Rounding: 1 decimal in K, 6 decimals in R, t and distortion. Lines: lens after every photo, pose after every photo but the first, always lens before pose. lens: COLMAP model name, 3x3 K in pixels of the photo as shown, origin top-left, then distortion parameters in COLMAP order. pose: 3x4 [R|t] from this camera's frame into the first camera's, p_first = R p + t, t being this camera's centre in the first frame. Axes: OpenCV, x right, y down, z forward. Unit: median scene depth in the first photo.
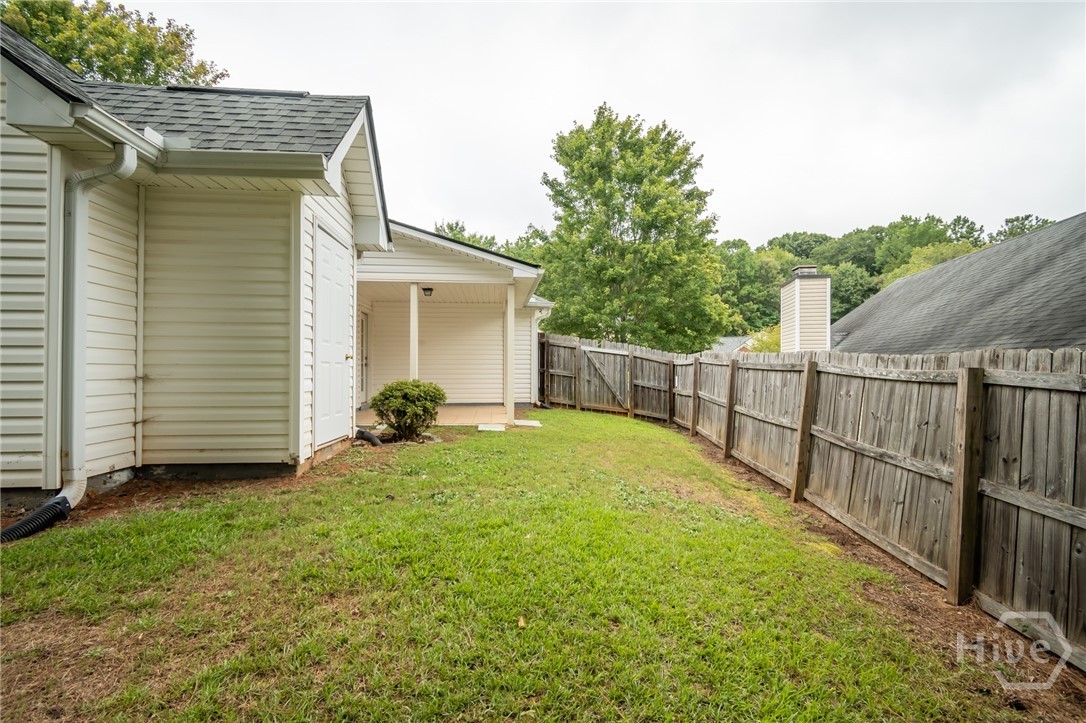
lens RADIAL K [[481.9, 0, 541.7], [0, 481.9, 361.3], [0, 0, 1]] dist [0.001549, -0.000491]
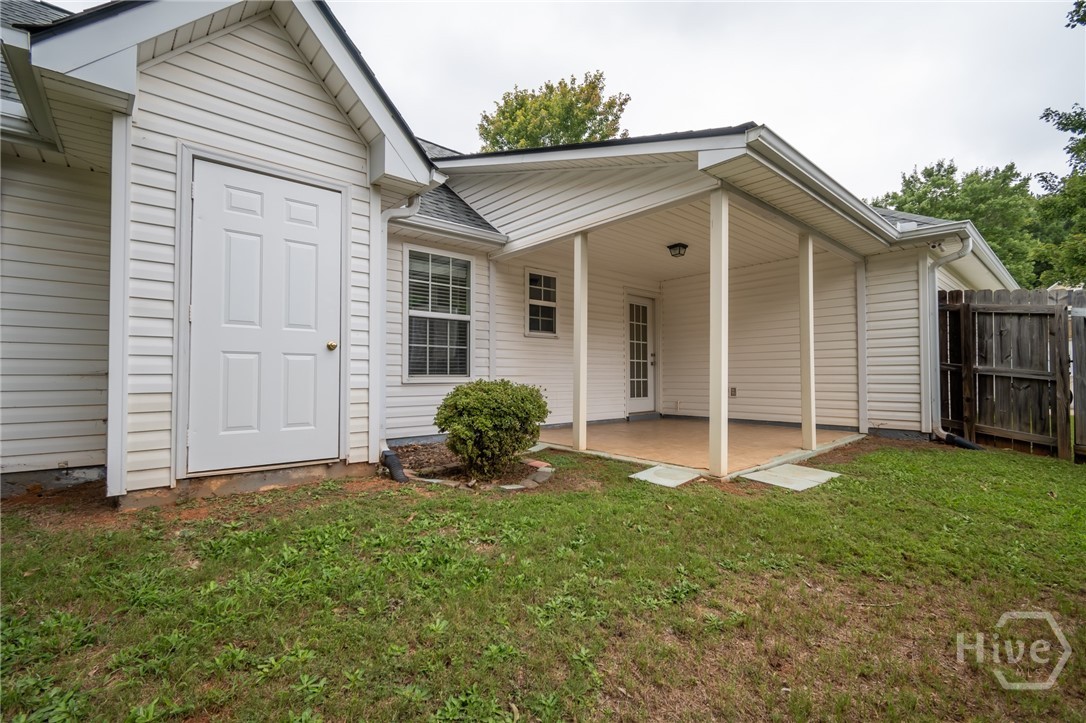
lens RADIAL K [[481.9, 0, 542.9], [0, 481.9, 362.4], [0, 0, 1]] dist [0.001549, -0.000491]
pose [[0.587124, -0.026469, -0.809064, 0.464846], [0.019141, 0.999640, -0.018814, 0.046591], [0.809271, -0.004440, 0.587419, 1.153411]]
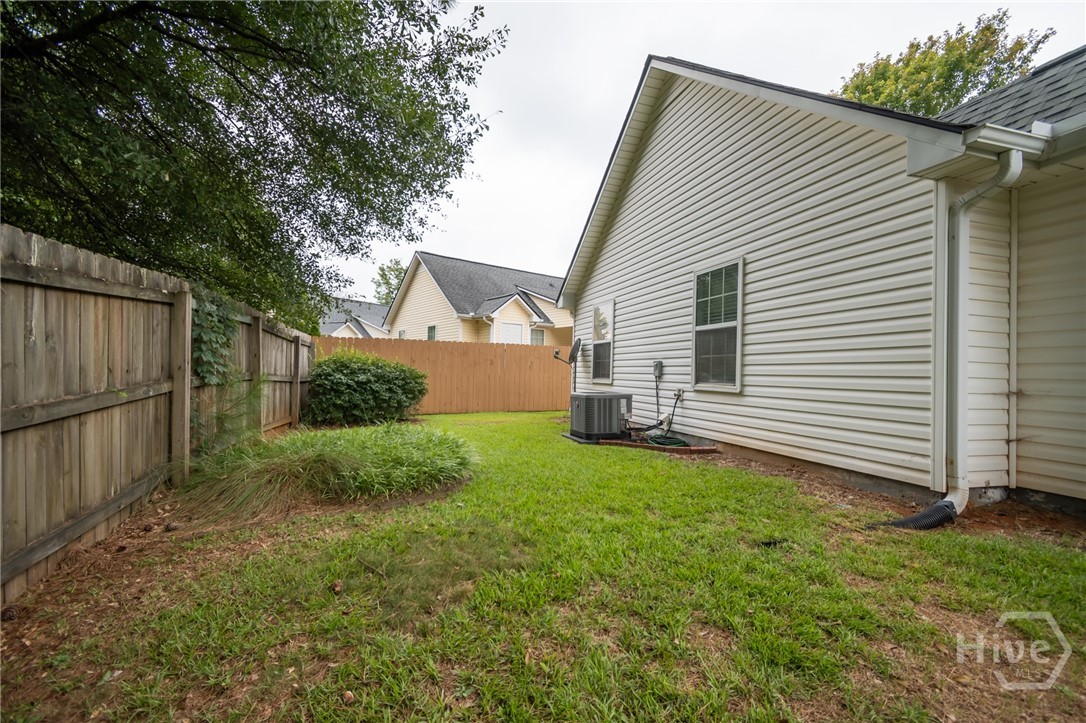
lens RADIAL K [[481.9, 0, 549.5], [0, 481.9, 360.8], [0, 0, 1]] dist [0.001549, -0.000491]
pose [[0.198288, -0.020470, -0.979930, -0.090553], [-0.007680, 0.999719, -0.022438, -0.000759], [0.980114, 0.011975, 0.198075, -0.072883]]
